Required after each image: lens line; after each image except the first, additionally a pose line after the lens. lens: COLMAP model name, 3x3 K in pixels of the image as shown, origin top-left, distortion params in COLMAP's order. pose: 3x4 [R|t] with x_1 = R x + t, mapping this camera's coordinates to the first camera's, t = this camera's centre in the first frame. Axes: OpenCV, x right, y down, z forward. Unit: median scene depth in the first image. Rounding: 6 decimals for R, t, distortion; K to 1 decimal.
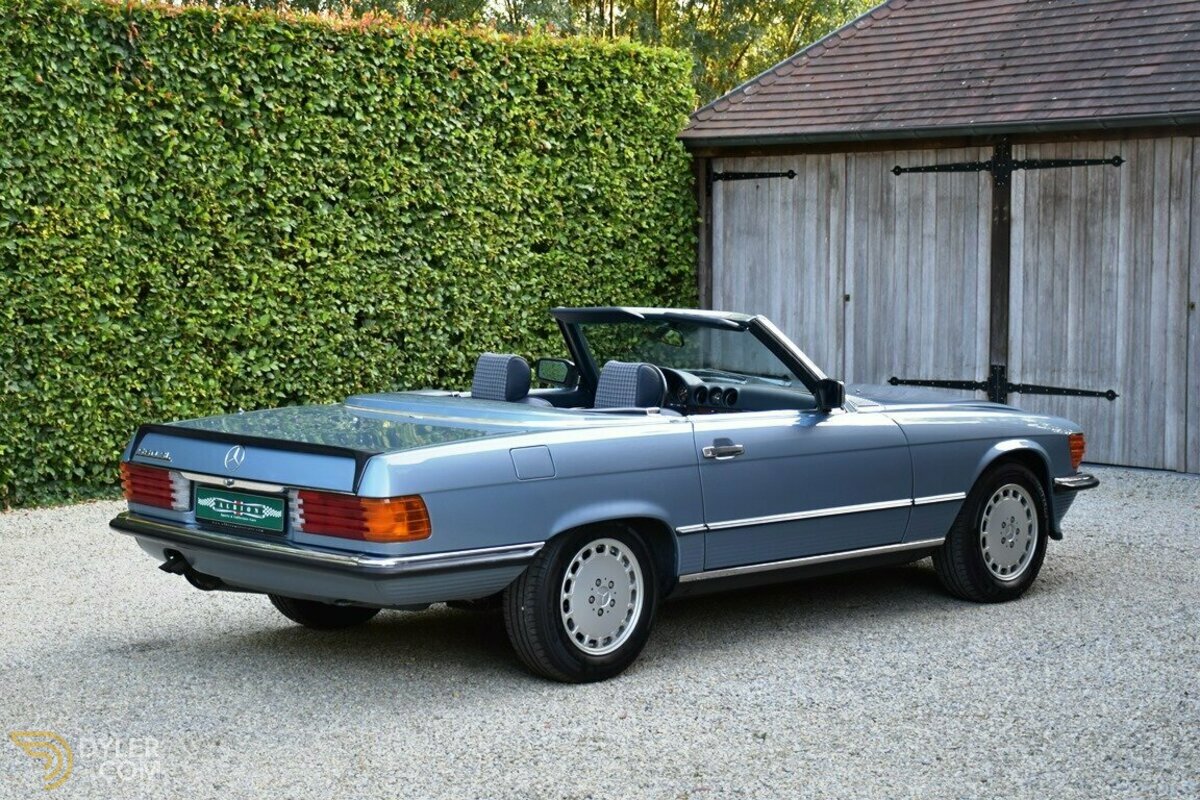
lens RADIAL K [[2268.5, 0, 597.2], [0, 2268.5, 398.5], [0, 0, 1]] dist [0.214836, 0.000000]
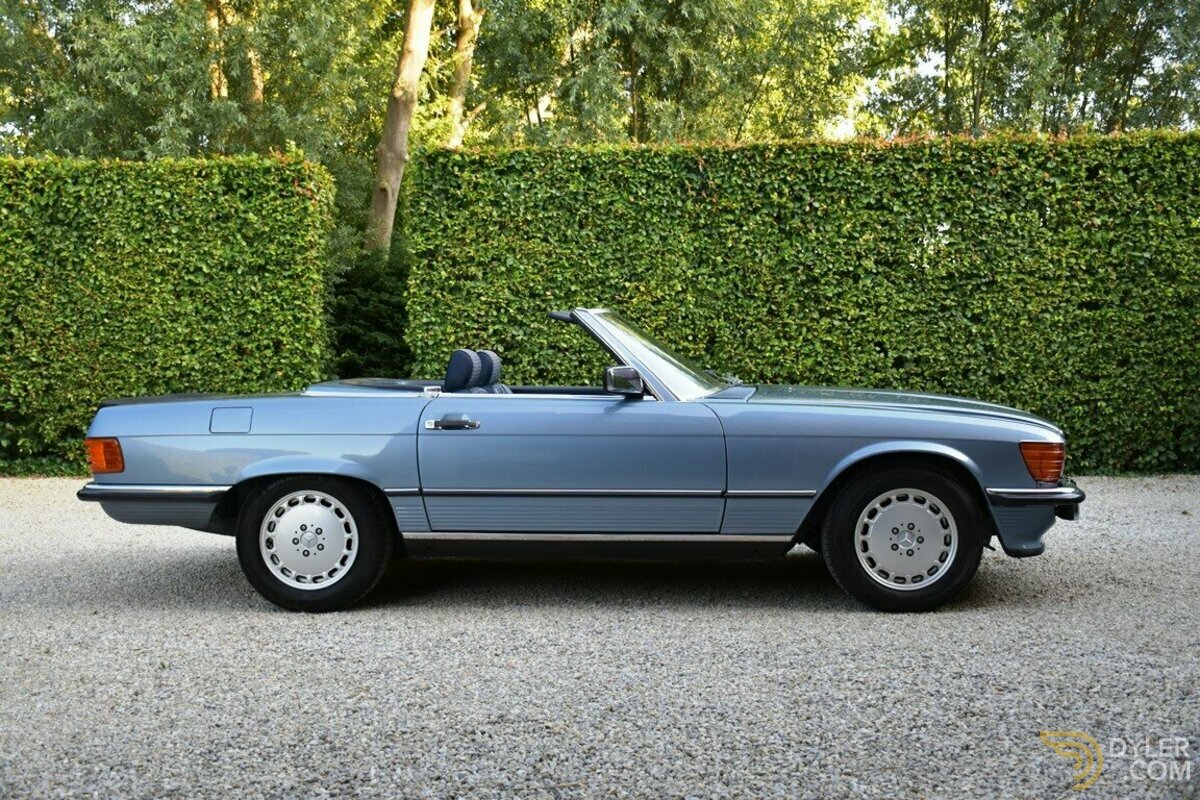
lens RADIAL K [[1286.8, 0, 601.4], [0, 1286.8, 387.3], [0, 0, 1]] dist [0.058090, 0.000000]
pose [[0.671894, 0.007583, -0.740608, 0.344345], [-0.048575, 0.998246, -0.033847, 0.013905], [0.739053, 0.058717, 0.671084, 0.383805]]
